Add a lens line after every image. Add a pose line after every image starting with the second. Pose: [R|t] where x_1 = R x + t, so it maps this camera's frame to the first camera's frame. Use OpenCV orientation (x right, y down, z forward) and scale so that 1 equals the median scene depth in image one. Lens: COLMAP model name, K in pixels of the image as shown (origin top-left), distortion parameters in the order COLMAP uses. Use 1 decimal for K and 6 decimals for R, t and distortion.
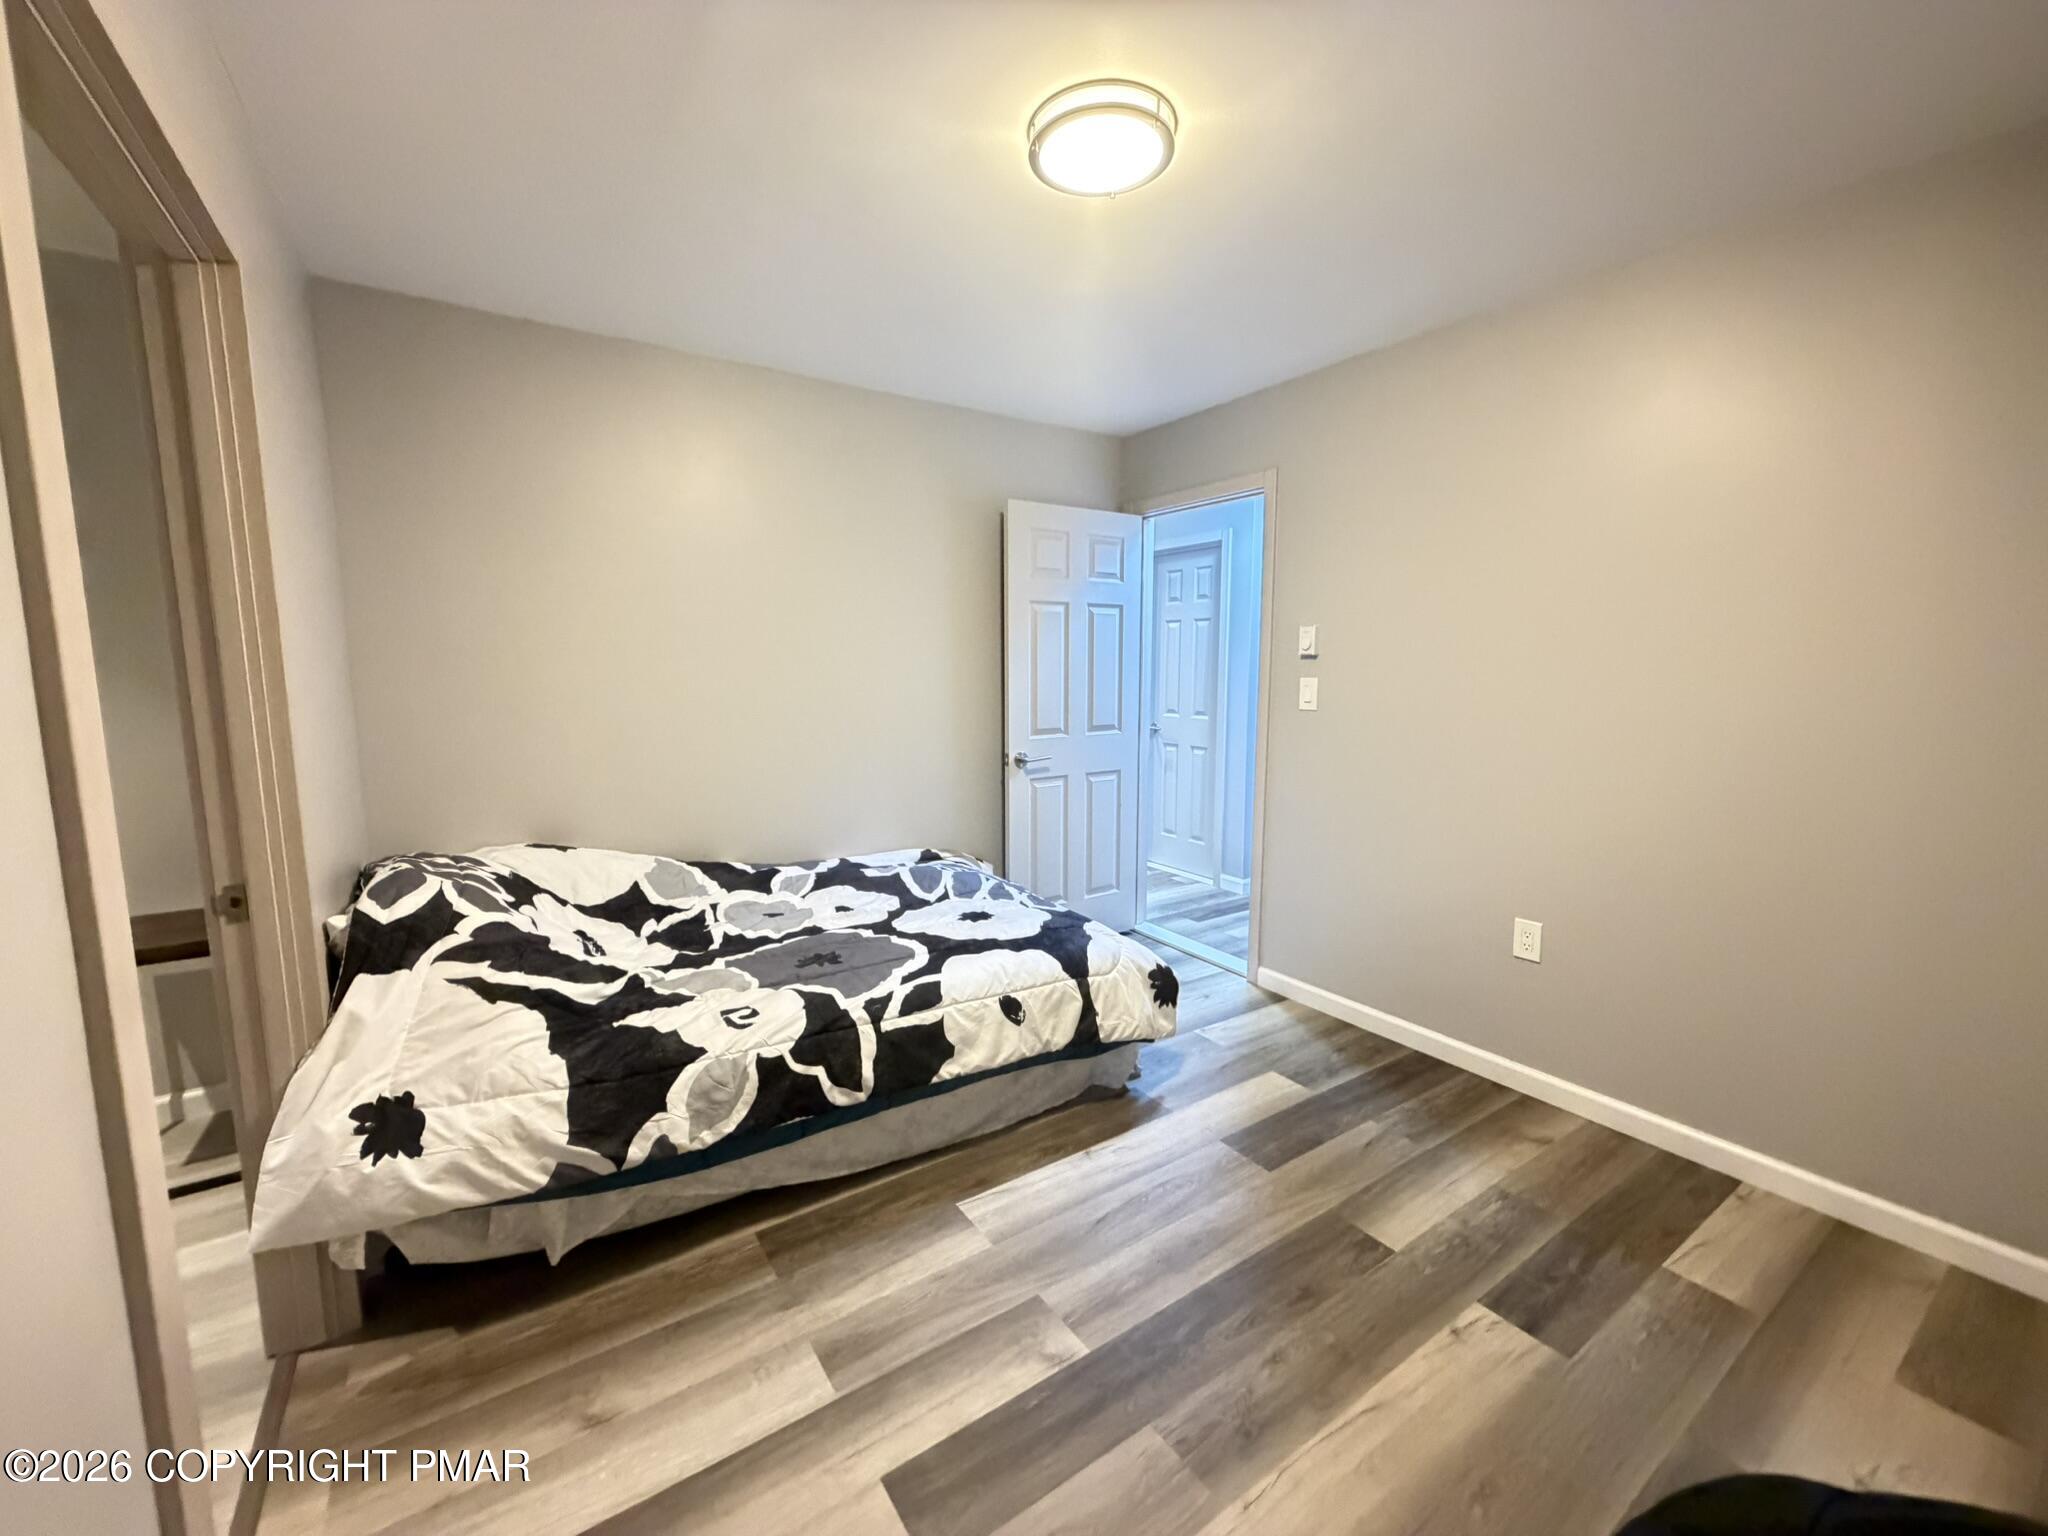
lens RADIAL K [[816.8, 0, 1024.6], [0, 816.8, 762.2], [0, 0, 1]] dist [-0.003367, 0.000715]
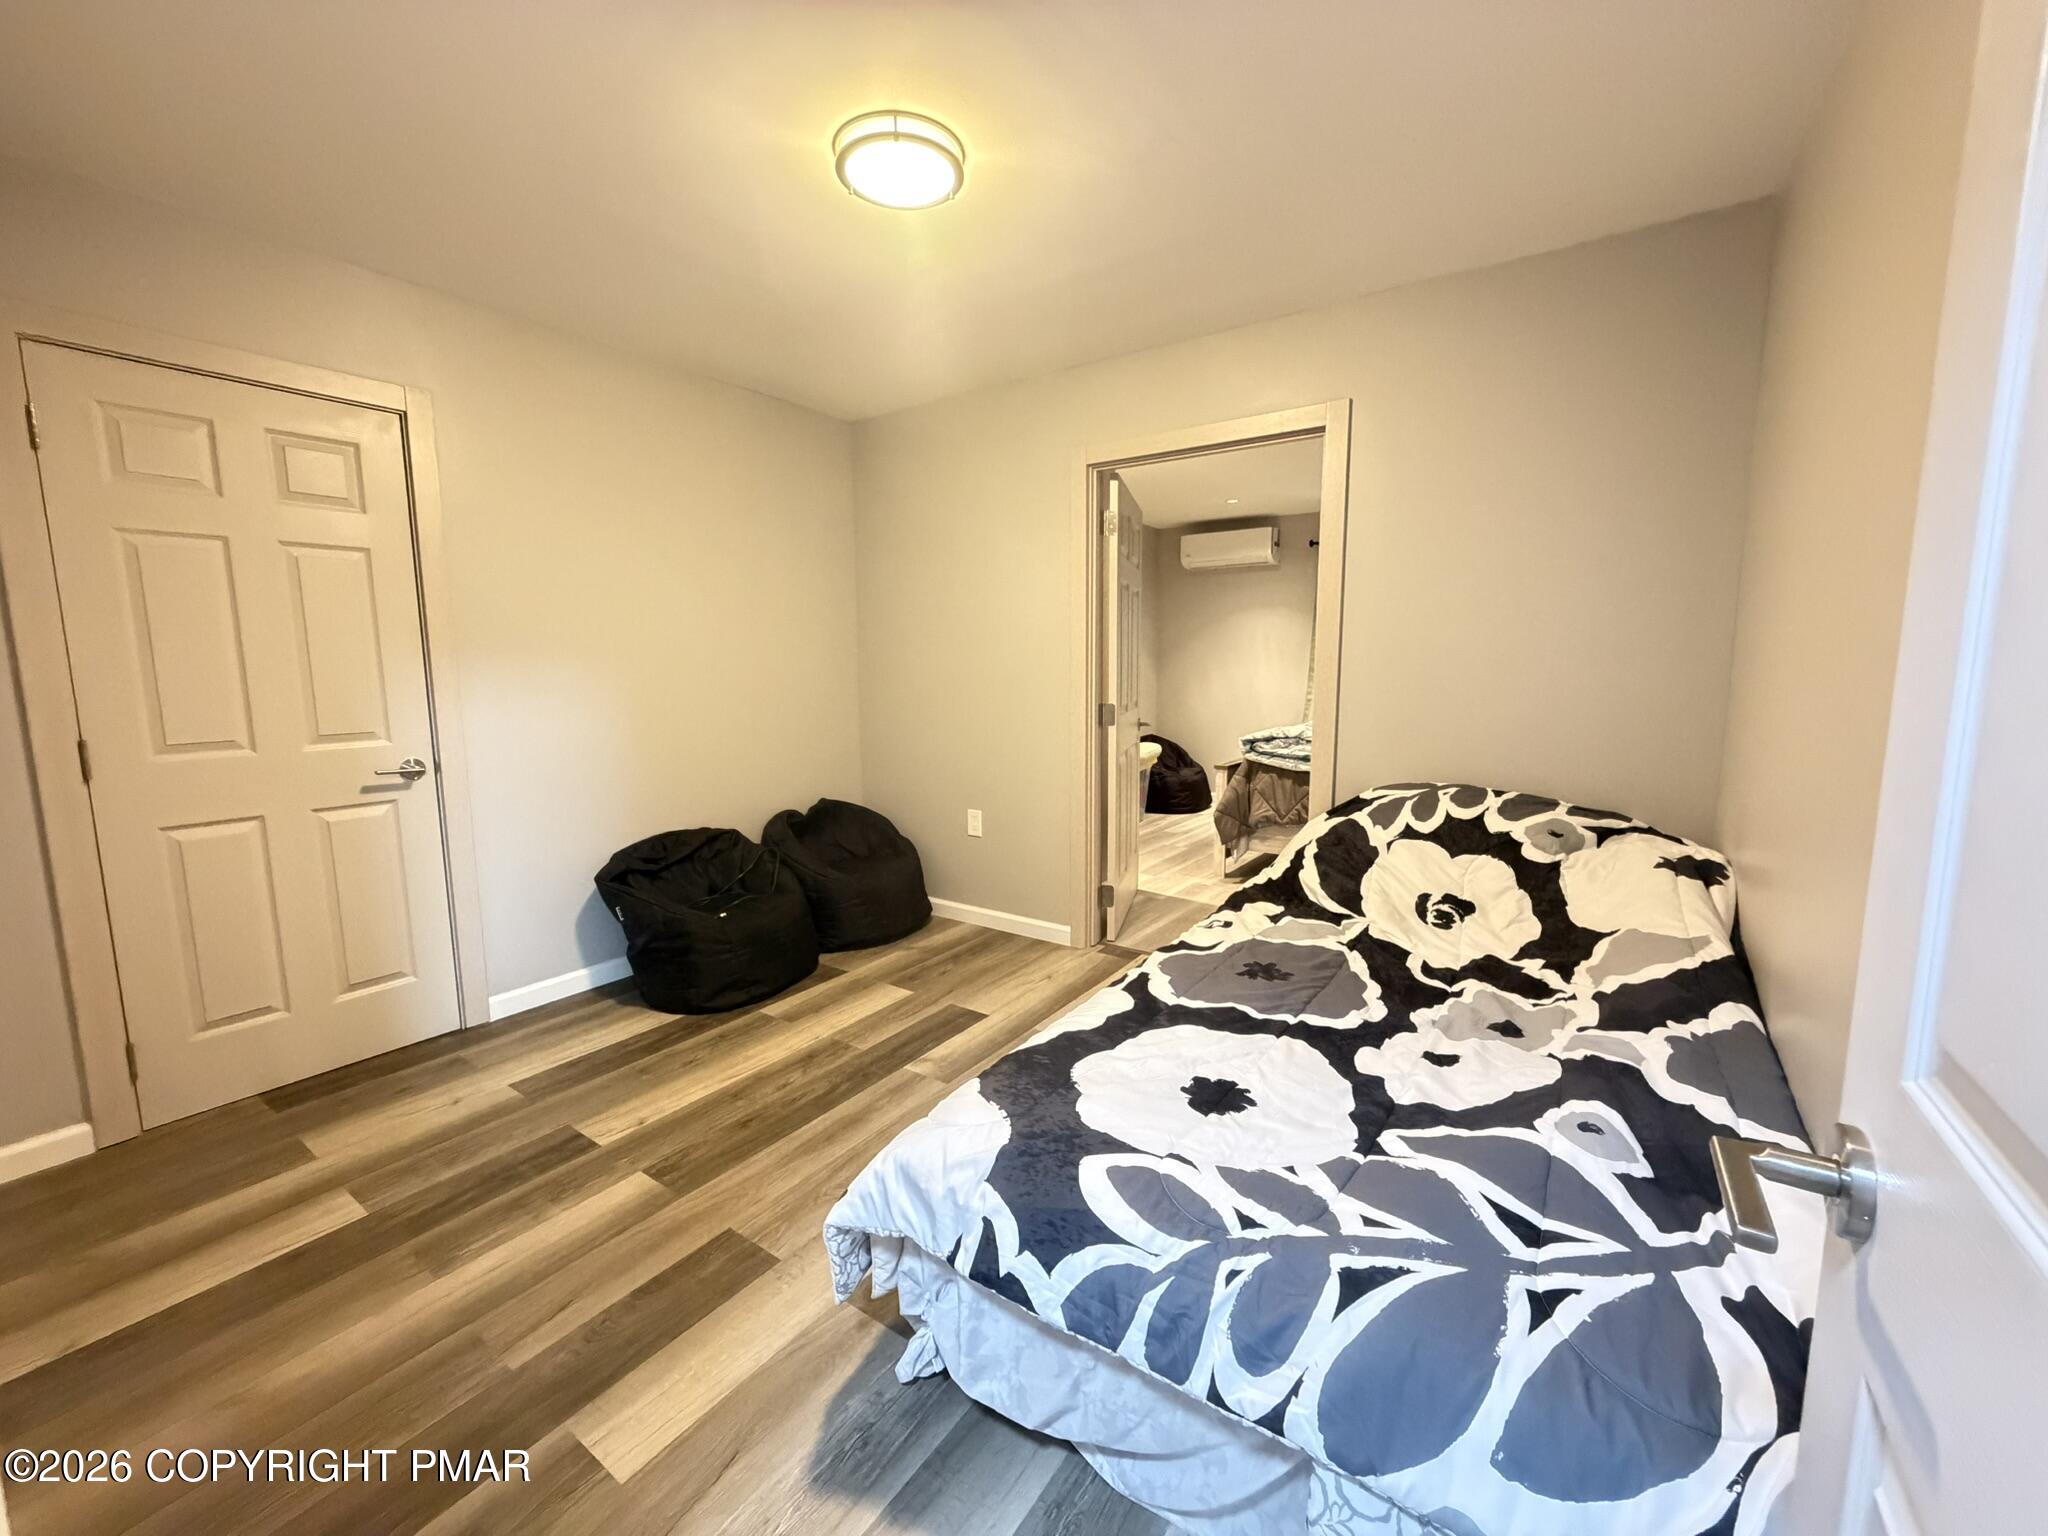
lens RADIAL K [[816.8, 0, 1030.3], [0, 816.8, 765.0], [0, 0, 1]] dist [-0.003367, 0.000715]
pose [[-0.929064, 0.060285, -0.364974, 0.277535], [-0.034548, 0.968178, 0.247865, -0.171095], [0.368303, 0.242892, -0.897417, 1.667459]]
